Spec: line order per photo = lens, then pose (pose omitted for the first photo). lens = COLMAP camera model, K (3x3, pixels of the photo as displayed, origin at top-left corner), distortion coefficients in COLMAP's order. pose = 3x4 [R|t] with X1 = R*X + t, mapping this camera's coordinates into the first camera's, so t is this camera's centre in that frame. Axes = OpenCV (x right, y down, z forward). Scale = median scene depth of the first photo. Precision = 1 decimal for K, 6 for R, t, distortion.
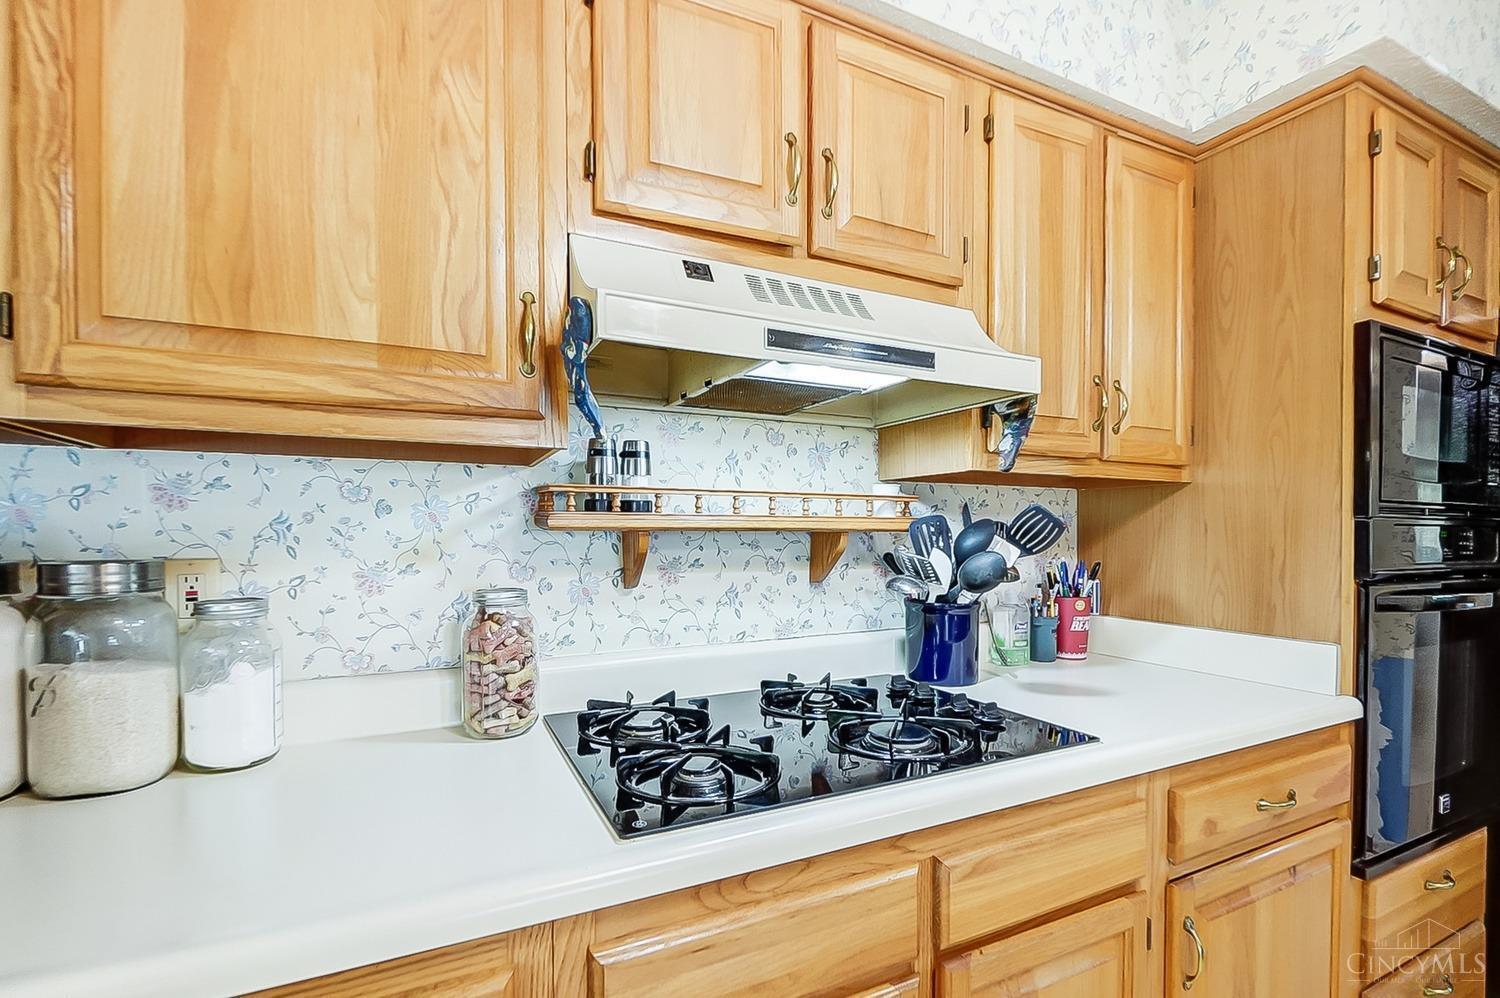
lens RADIAL K [[668.8, 0, 752.2], [0, 668.8, 538.5], [0, 0, 1]] dist [0.000568, 0.000029]
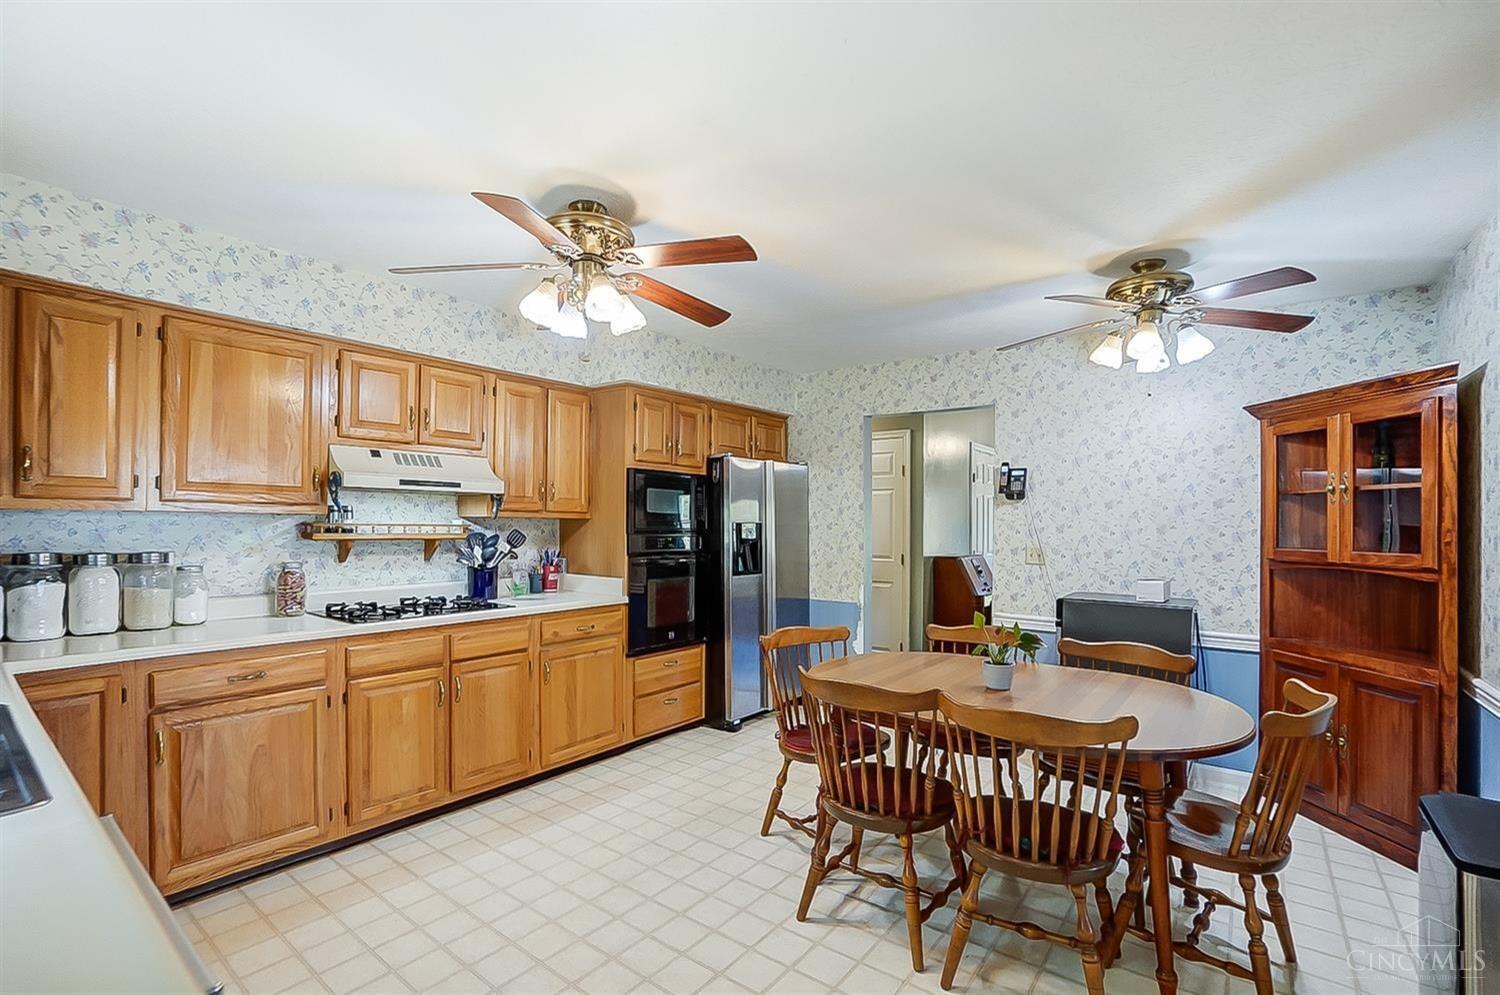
lens RADIAL K [[668.4, 0, 748.1], [0, 668.4, 520.0], [0, 0, 1]] dist [-0.039878, -0.000093]
pose [[0.894706, 0.009428, 0.446555, 0.077156], [-0.002315, 0.999862, -0.016471, -0.049517], [-0.446649, 0.013703, 0.894604, -1.939650]]
